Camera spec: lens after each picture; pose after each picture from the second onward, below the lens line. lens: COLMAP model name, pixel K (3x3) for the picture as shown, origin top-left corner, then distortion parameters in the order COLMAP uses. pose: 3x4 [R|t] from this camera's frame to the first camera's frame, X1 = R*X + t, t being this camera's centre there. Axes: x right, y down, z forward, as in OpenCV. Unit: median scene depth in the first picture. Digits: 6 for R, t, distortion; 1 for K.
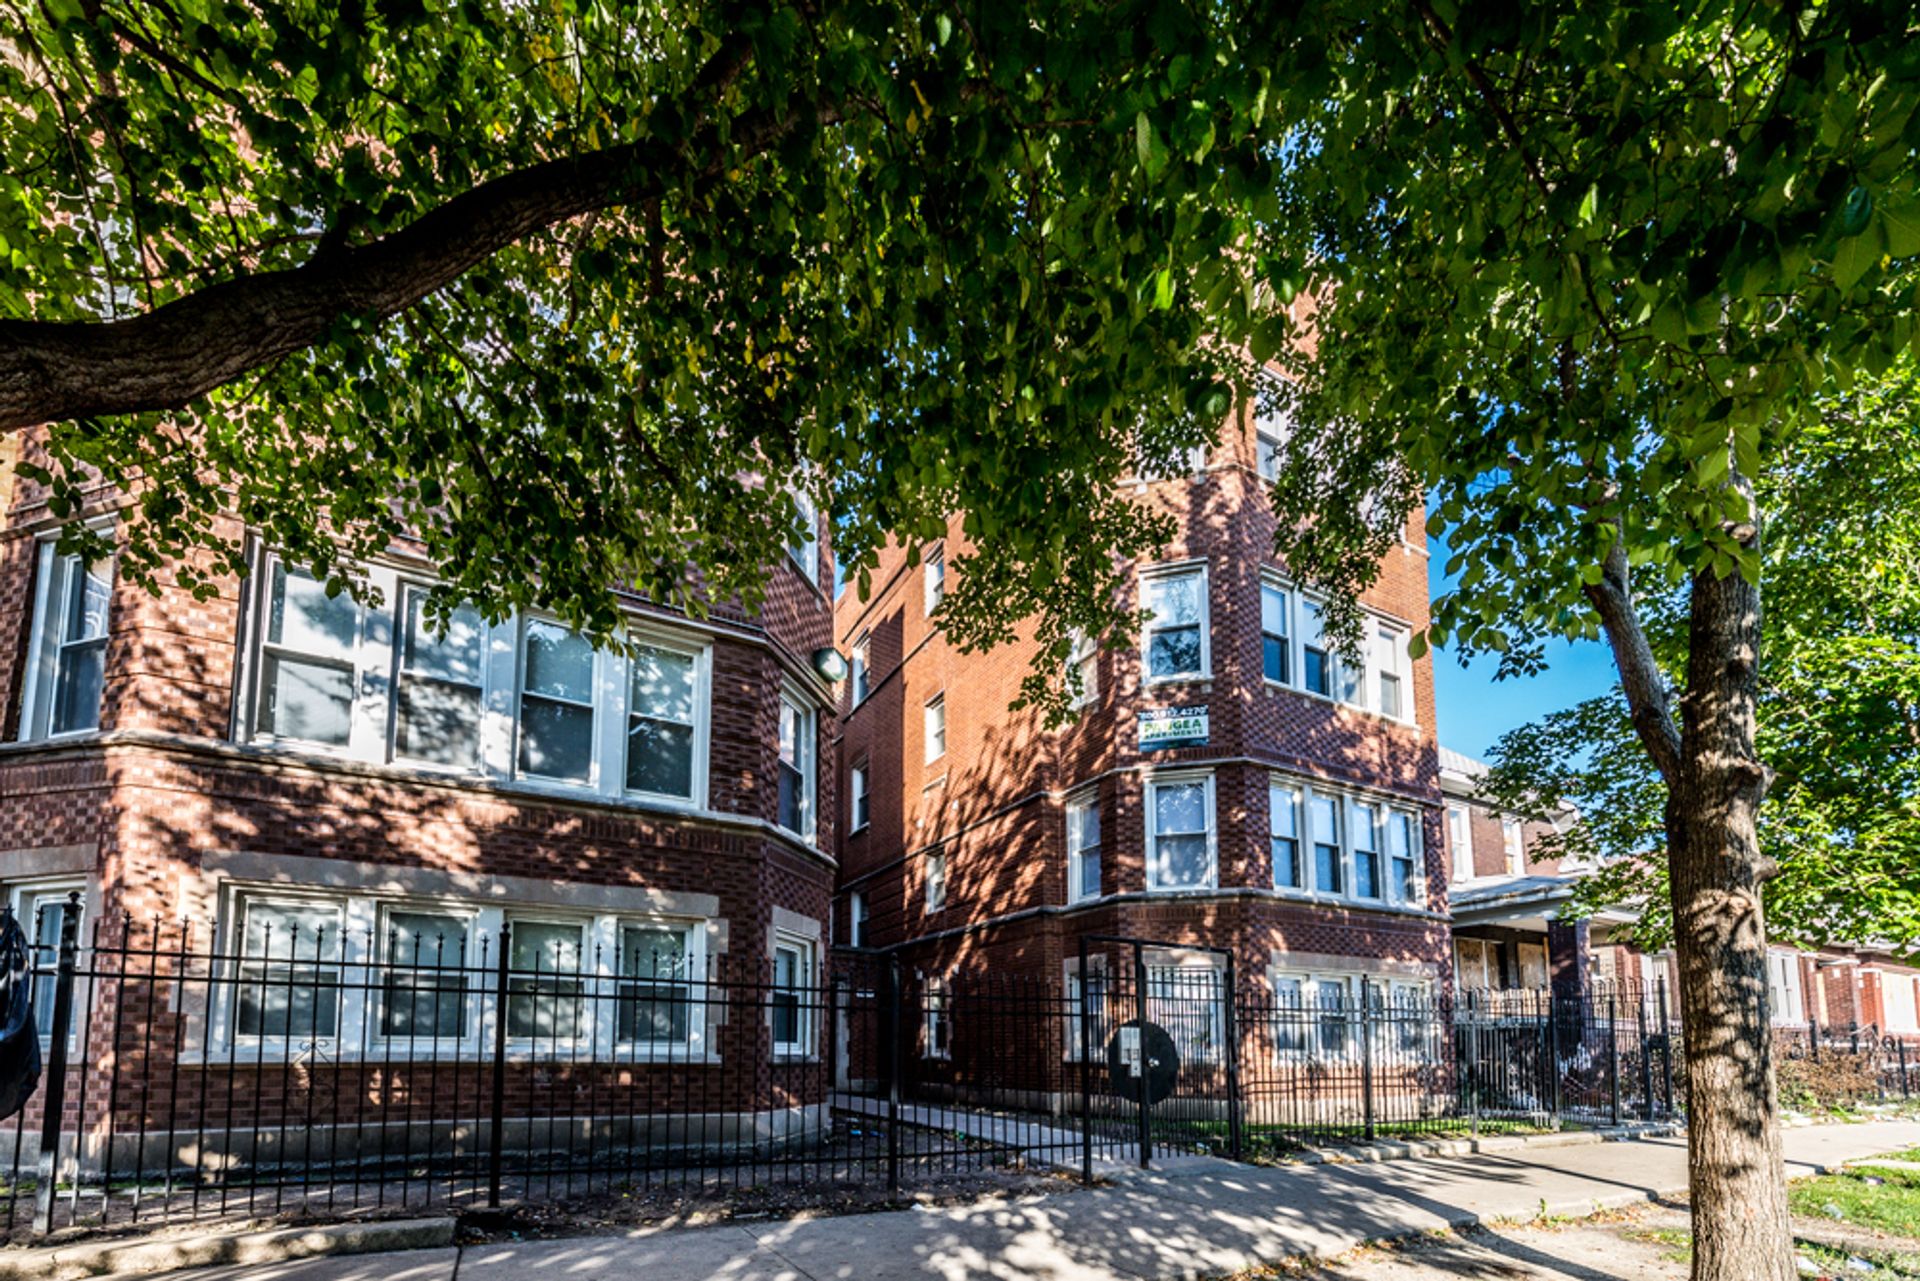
lens RADIAL K [[769.7, 0, 975.2], [0, 769.7, 738.9], [0, 0, 1]] dist [-0.000753, 0.008277]
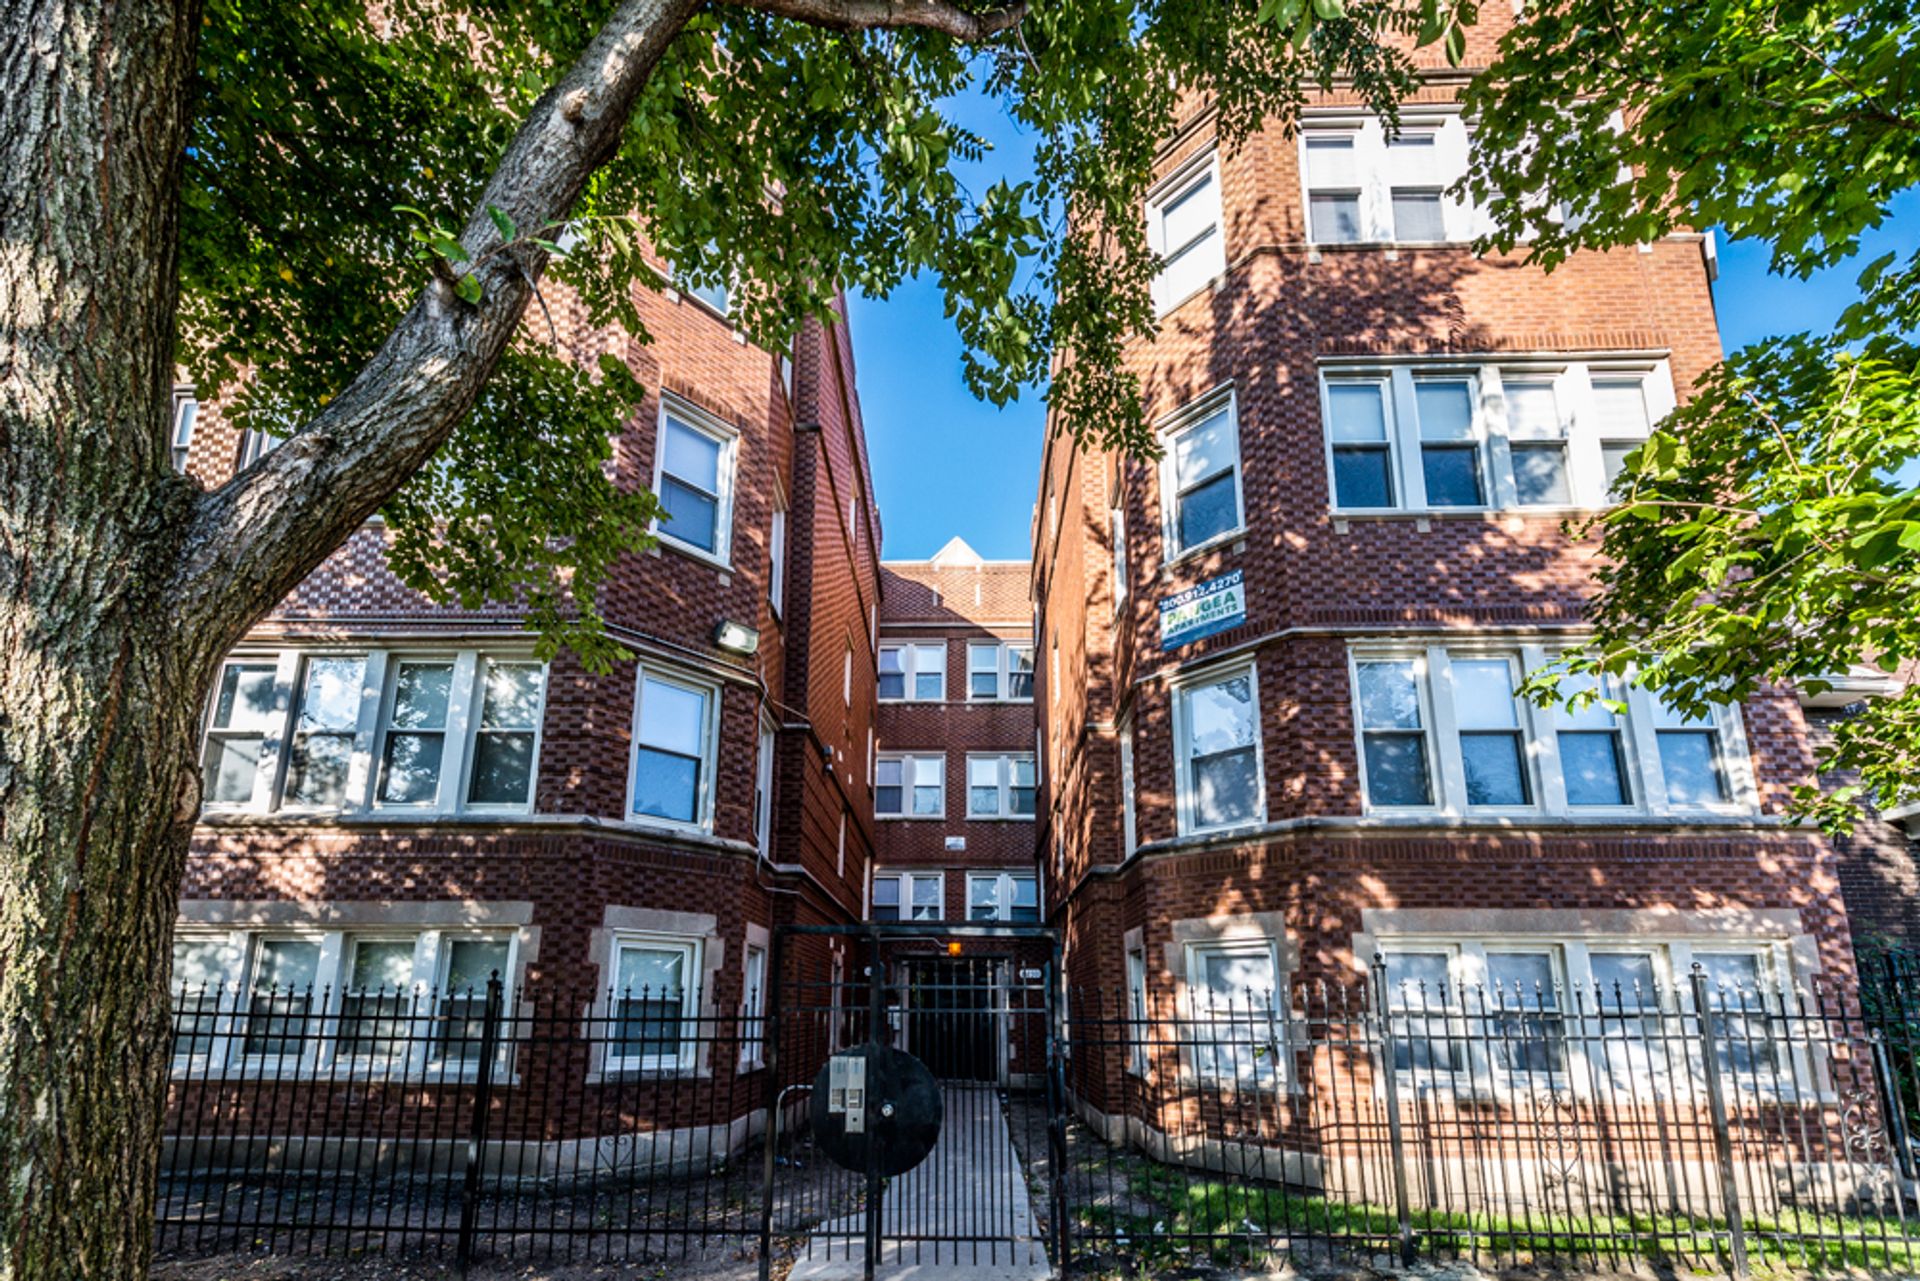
lens RADIAL K [[757.7, 0, 949.0], [0, 757.7, 653.6], [0, 0, 1]] dist [0.003601, -0.000453]
pose [[0.863939, -0.215232, -0.455286, 0.445233], [0.186672, 0.976532, -0.107423, 0.071133], [0.467722, 0.007818, 0.883841, 0.284799]]
